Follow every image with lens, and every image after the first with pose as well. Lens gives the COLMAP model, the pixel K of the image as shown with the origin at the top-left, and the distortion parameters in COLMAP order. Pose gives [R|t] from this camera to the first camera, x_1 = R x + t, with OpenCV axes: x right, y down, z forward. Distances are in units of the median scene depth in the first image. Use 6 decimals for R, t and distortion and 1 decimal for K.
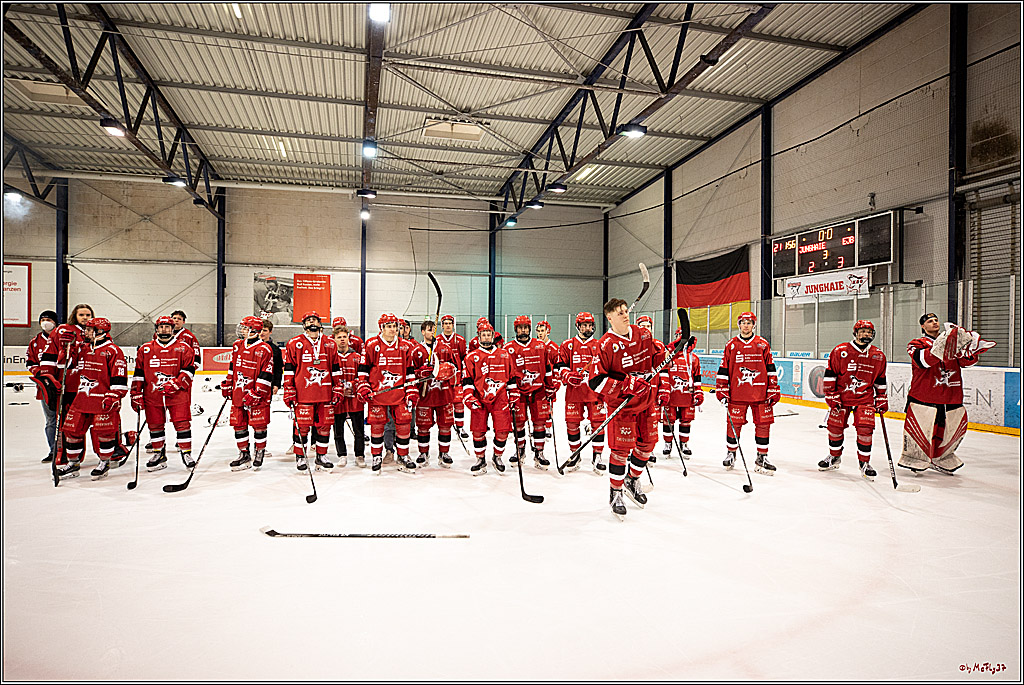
lens RADIAL K [[634.2, 0, 512.0], [0, 634.2, 342.5], [0, 0, 1]] dist [0.036232, 0.000345]
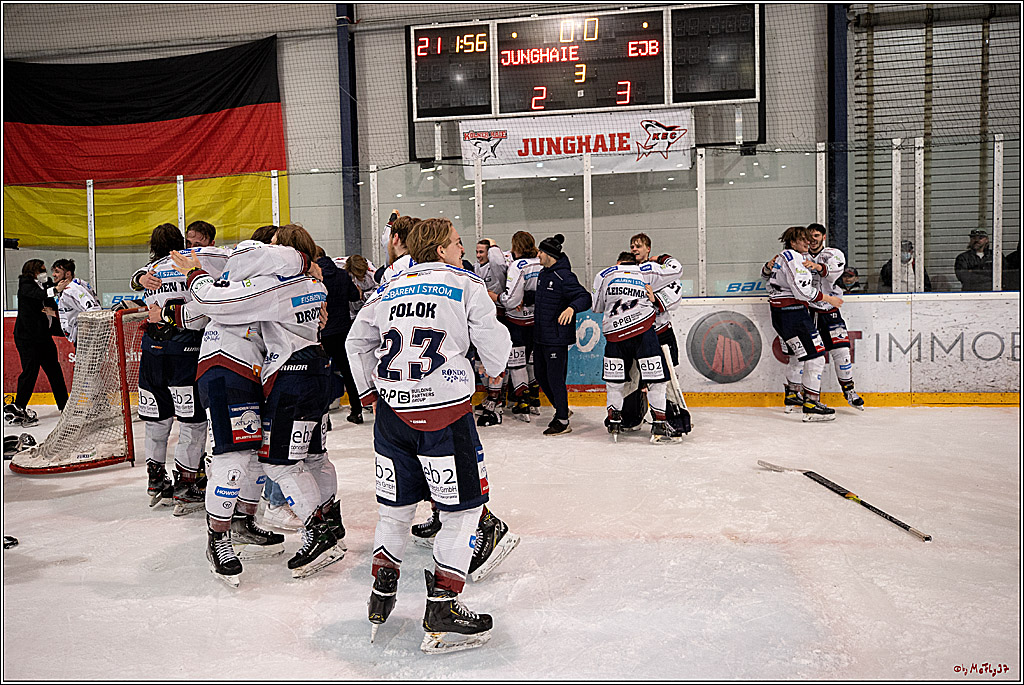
lens RADIAL K [[772.2, 0, 487.7], [0, 772.2, 307.9], [0, 0, 1]] dist [-0.006663, -0.000015]
pose [[0.403440, -0.066684, 0.912573, -0.065421], [0.030393, 0.997767, 0.059473, -0.002175], [-0.914501, 0.003742, 0.404566, 0.868113]]
